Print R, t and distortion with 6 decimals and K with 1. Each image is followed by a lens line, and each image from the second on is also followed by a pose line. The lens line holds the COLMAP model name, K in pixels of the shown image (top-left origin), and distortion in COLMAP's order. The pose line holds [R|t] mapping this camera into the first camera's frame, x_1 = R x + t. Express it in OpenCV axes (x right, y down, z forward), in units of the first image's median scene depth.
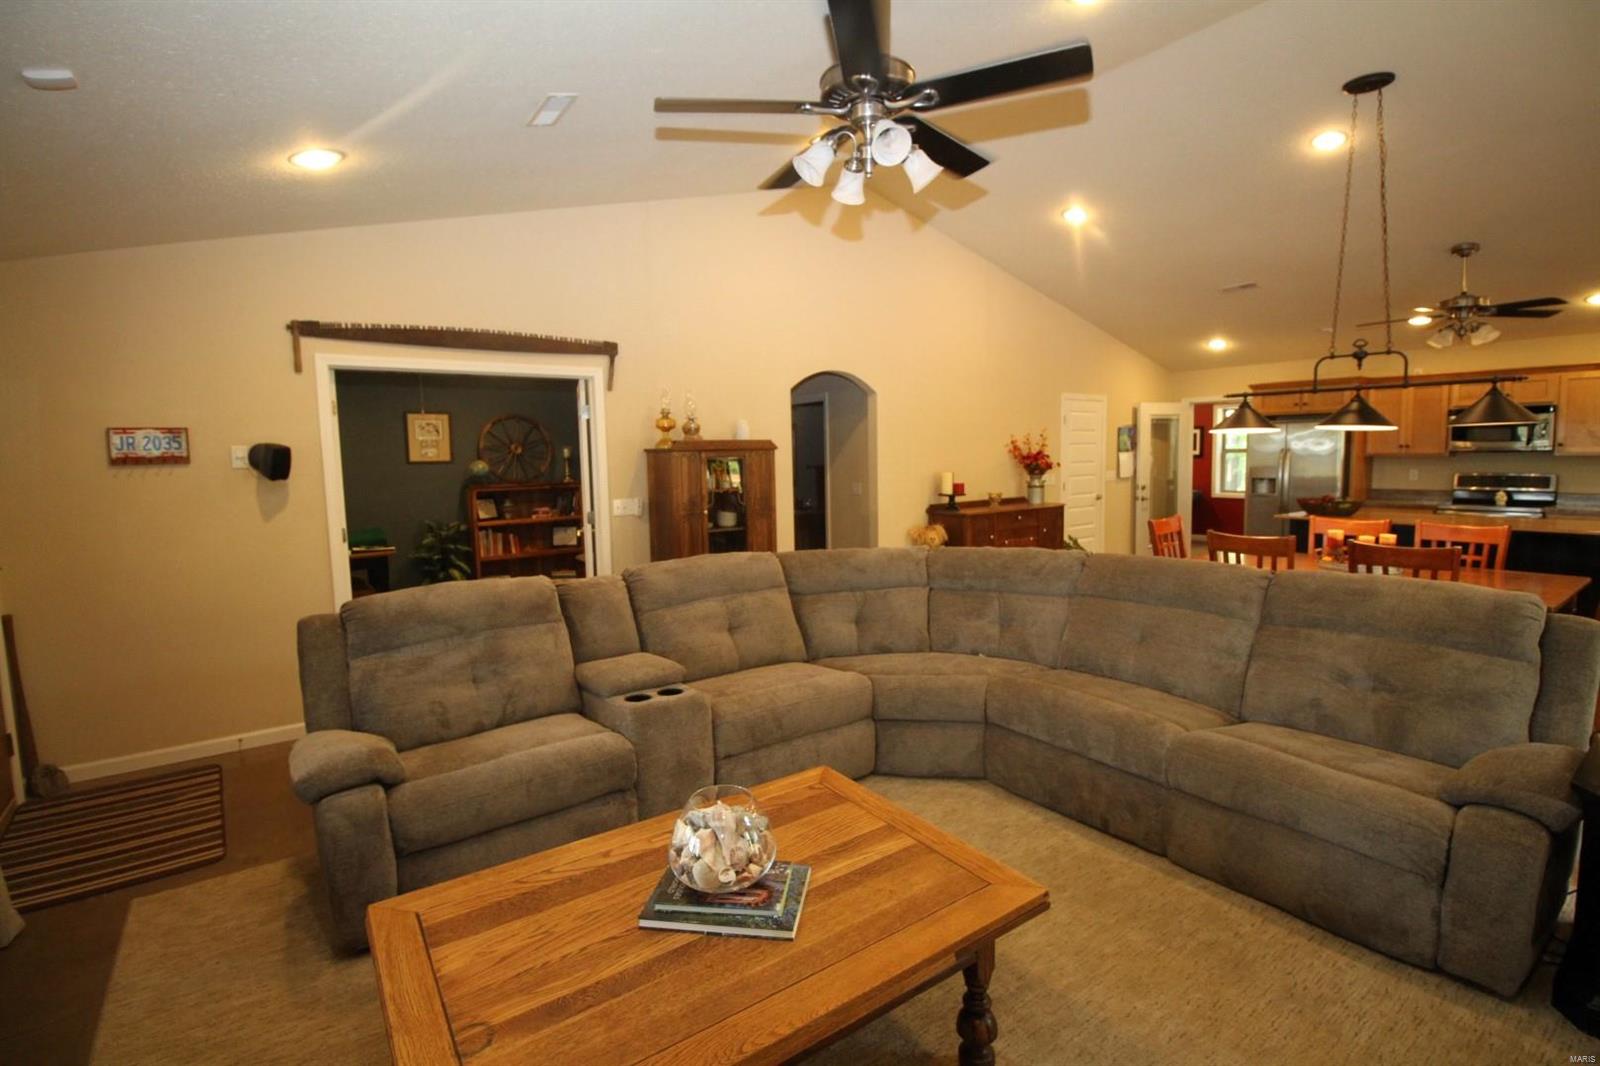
lens RADIAL K [[741.6, 0, 799.0], [0, 741.6, 517.0], [0, 0, 1]] dist [-0.000373, -0.013622]
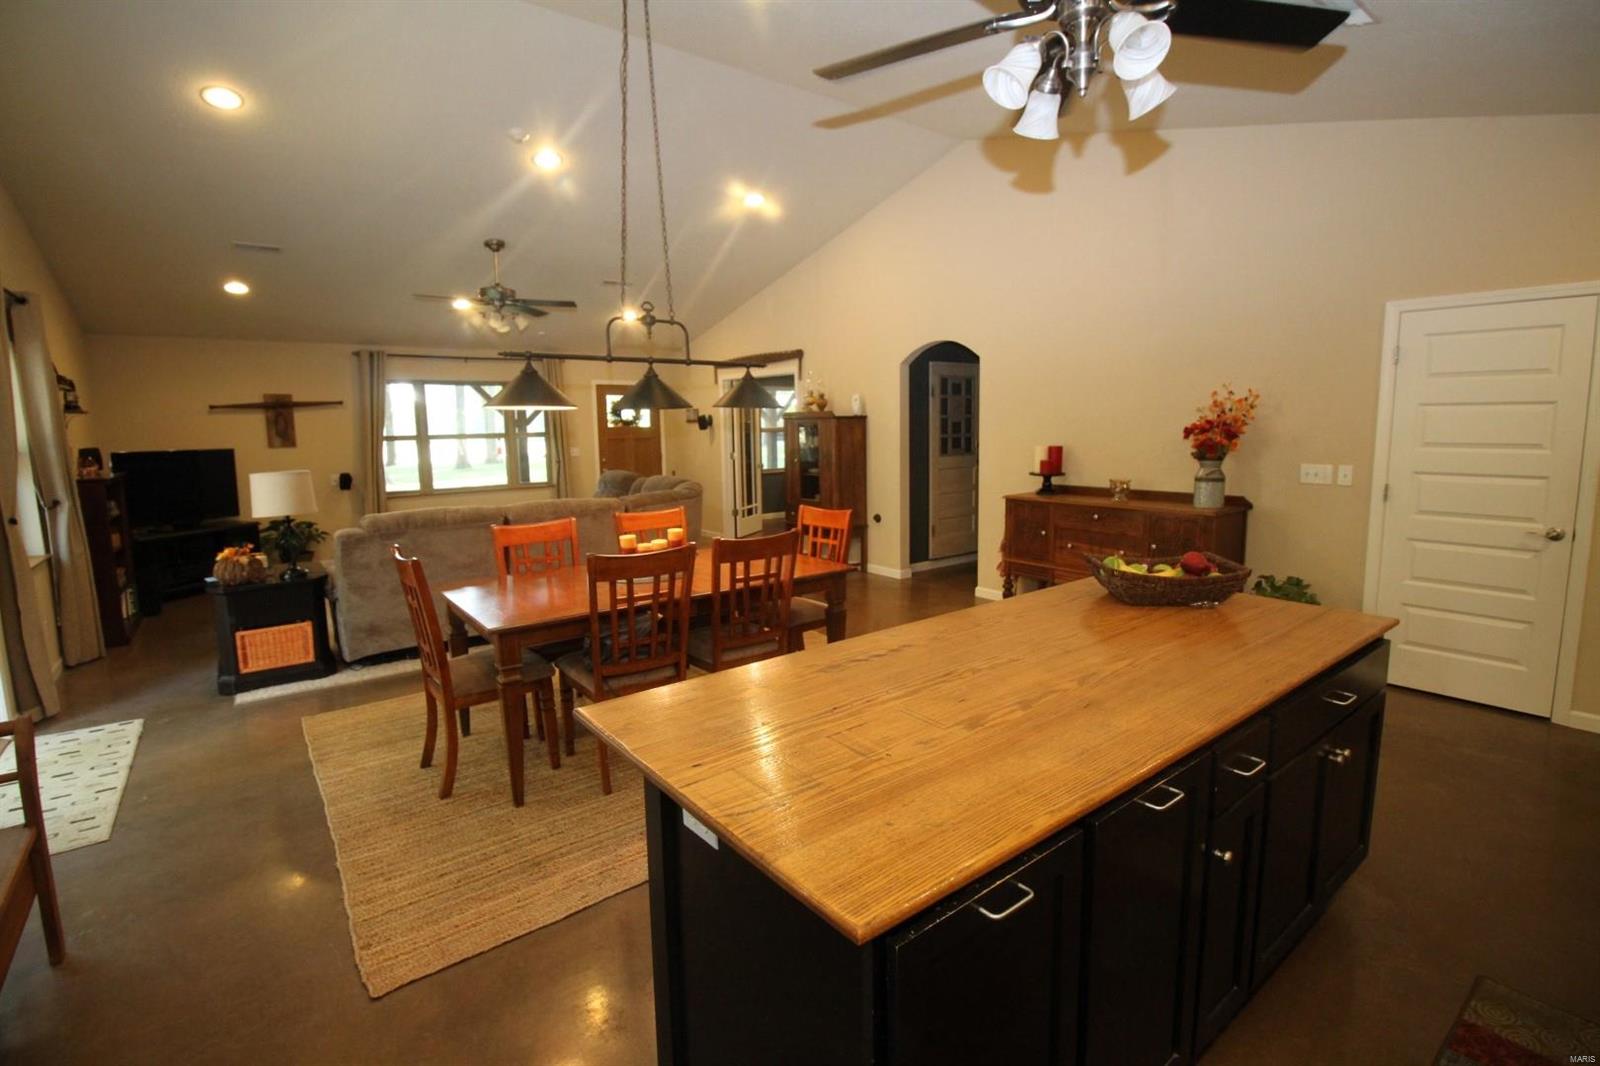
lens RADIAL K [[741.6, 0, 799.0], [0, 741.6, 517.0], [0, 0, 1]] dist [-0.000373, -0.013622]
pose [[0.012223, 0.147007, -0.989060, 1.239674], [-0.070586, 0.986793, 0.145798, -0.101941], [0.997431, 0.068032, 0.022439, 0.888066]]
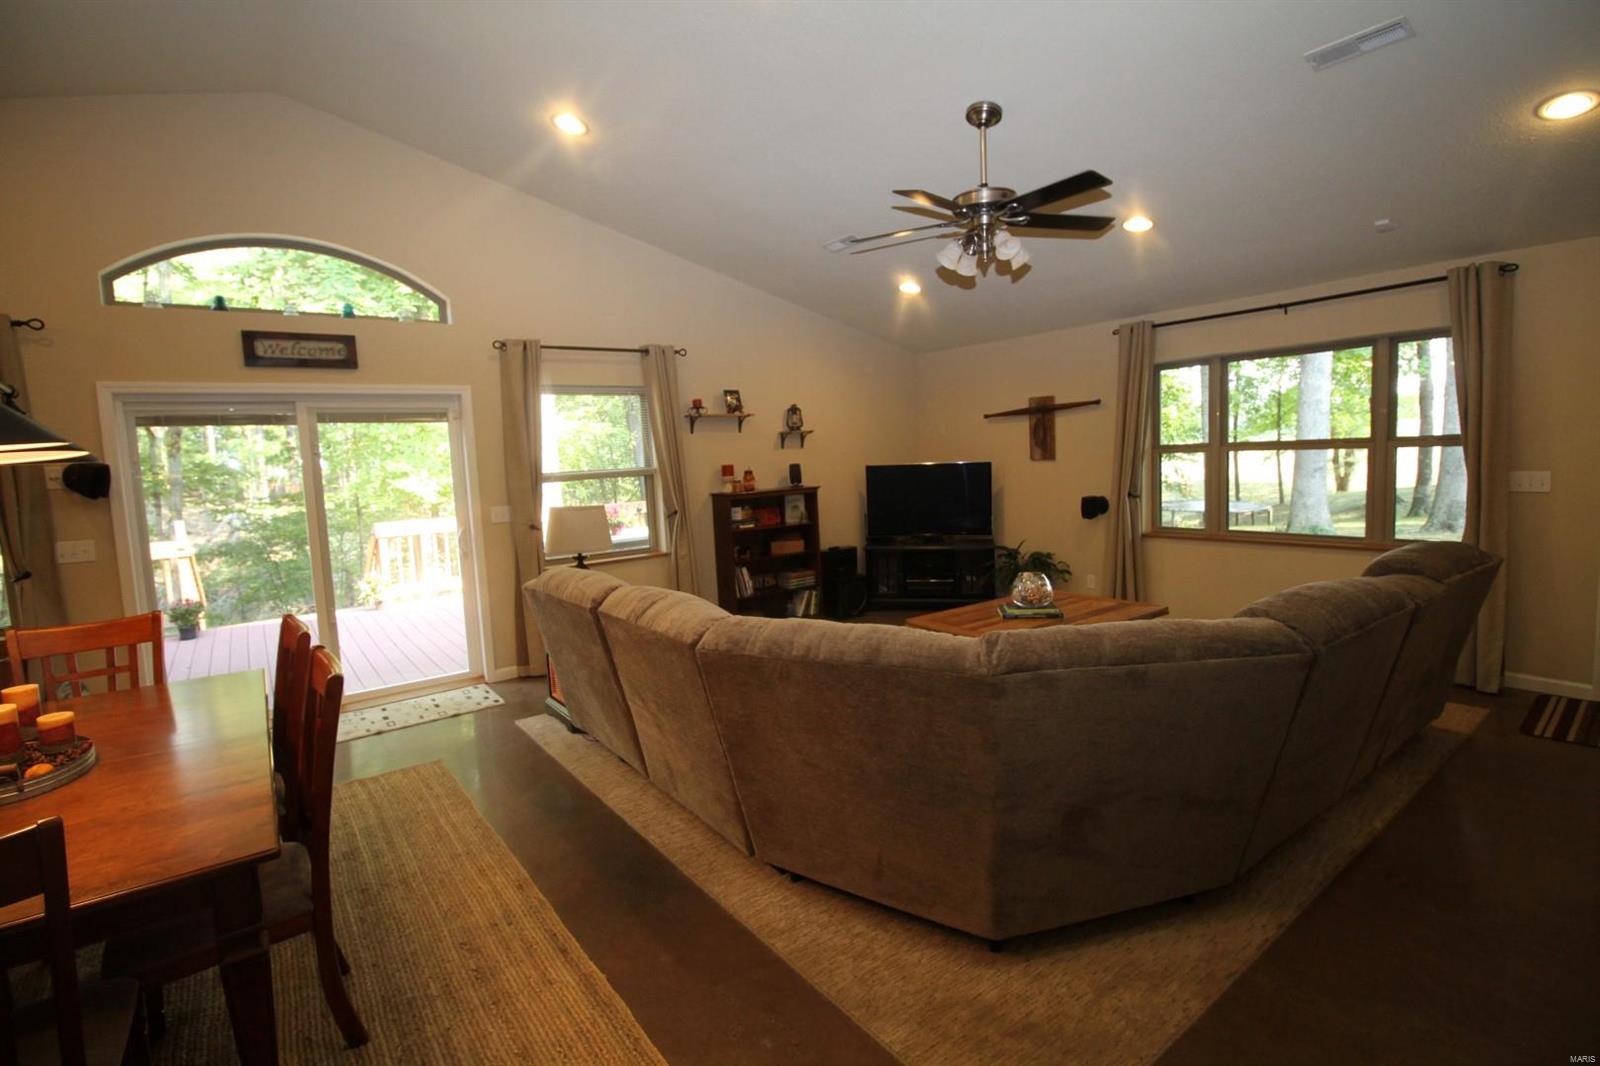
lens RADIAL K [[741.6, 0, 799.0], [0, 741.6, 517.0], [0, 0, 1]] dist [-0.000373, -0.013622]
pose [[-0.997779, 0.066508, -0.003607, 0.219377], [0.064859, 0.982504, 0.174581, -0.100586], [0.015155, 0.173960, -0.984636, 1.097350]]
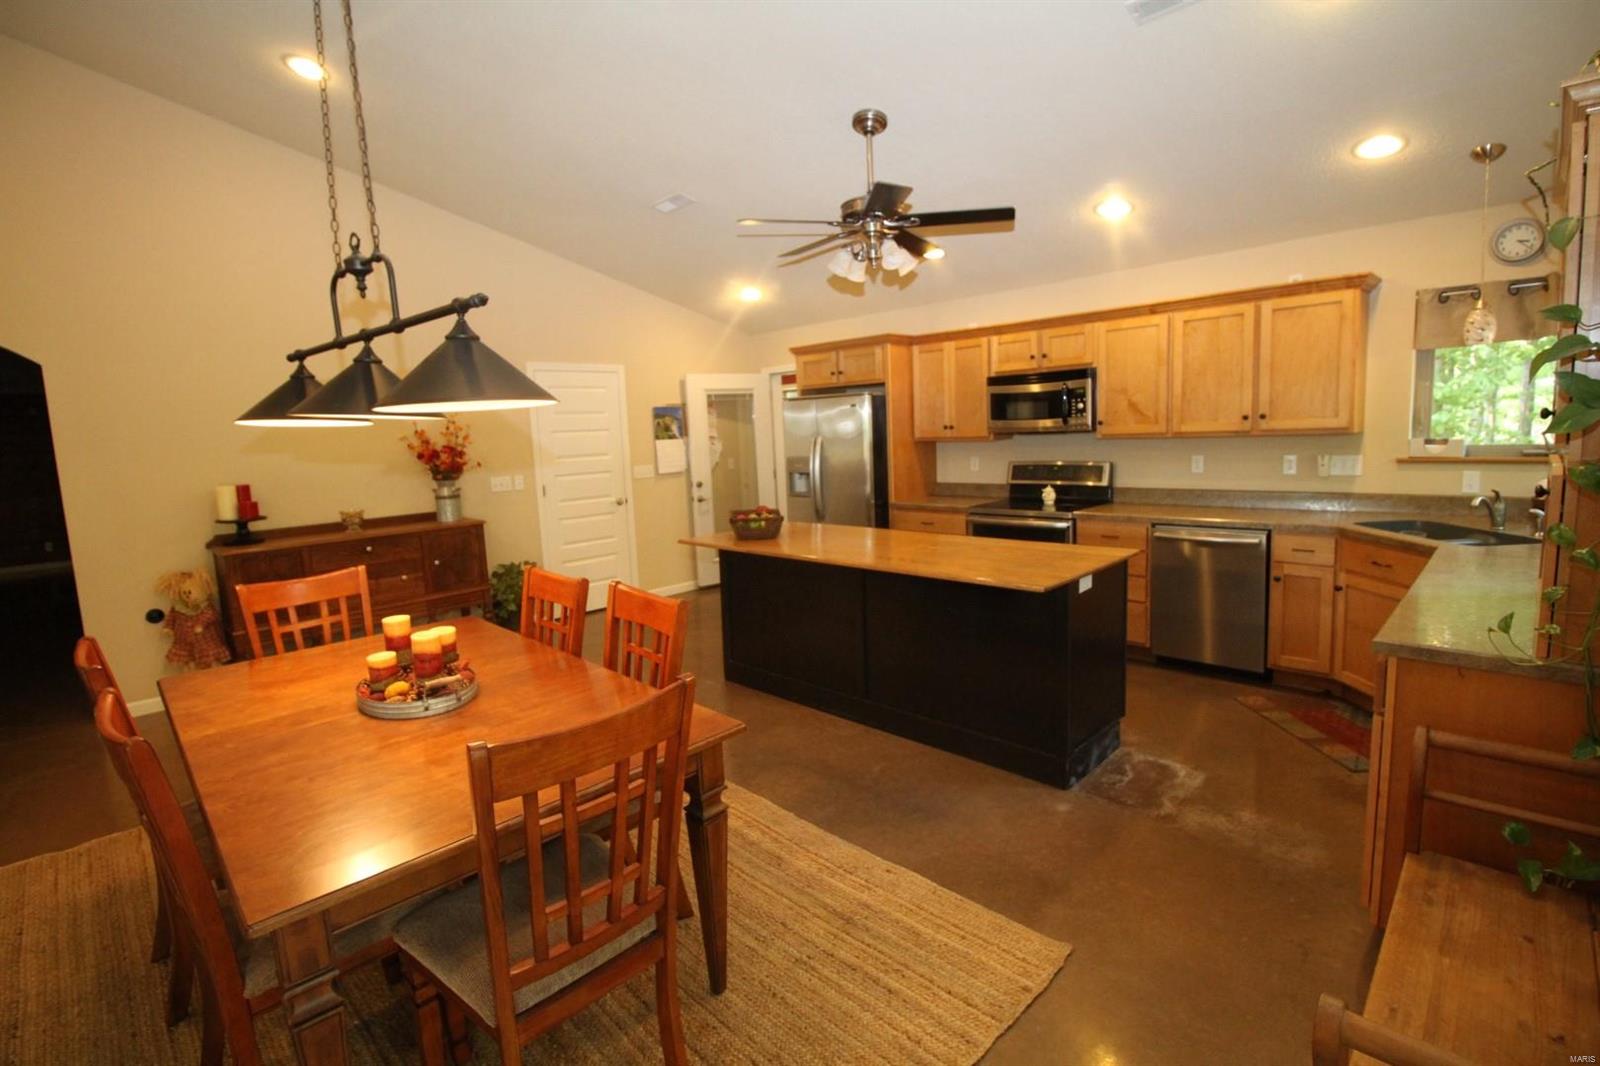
lens RADIAL K [[741.6, 0, 799.0], [0, 741.6, 517.0], [0, 0, 1]] dist [-0.000373, -0.013622]
pose [[0.989288, -0.039001, 0.140670, 0.740170], [0.034724, 0.998861, 0.032729, -0.045687], [-0.141786, -0.027493, 0.989515, 0.360089]]
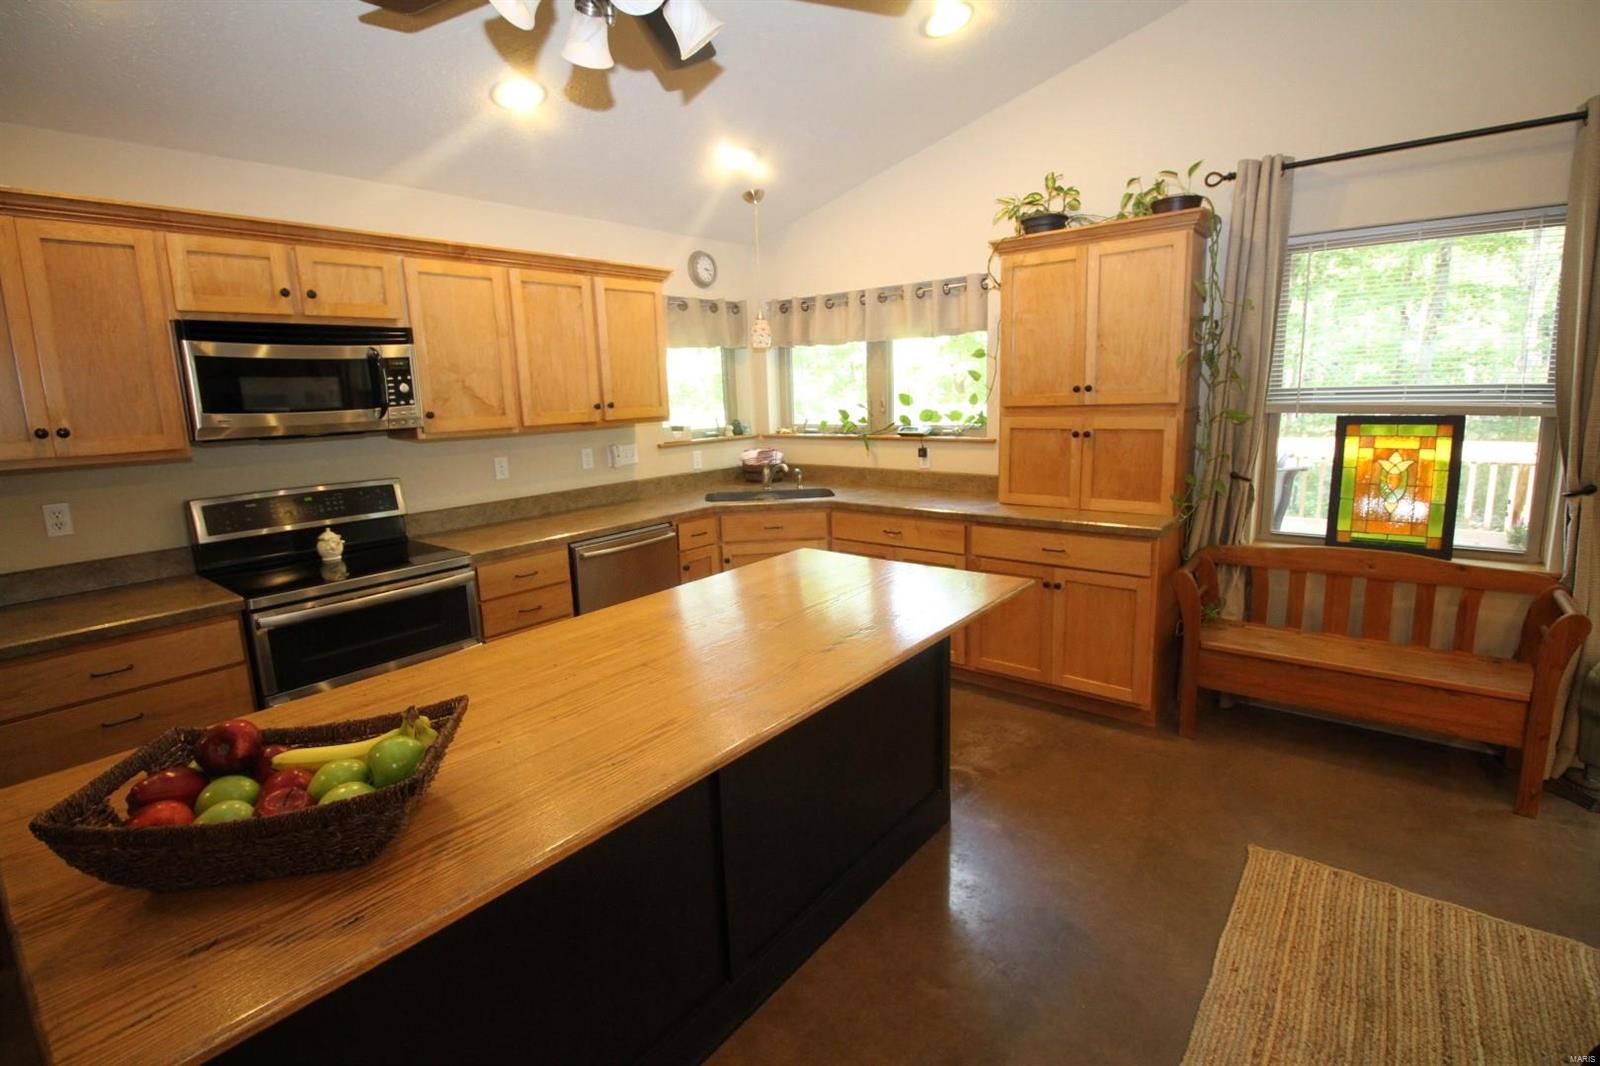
lens RADIAL K [[741.6, 0, 799.0], [0, 741.6, 517.0], [0, 0, 1]] dist [-0.000373, -0.013622]
pose [[-0.241149, -0.137235, 0.960736, 0.600589], [0.122209, 0.977777, 0.170344, -0.100049], [-0.962763, 0.158488, -0.219019, 1.024140]]
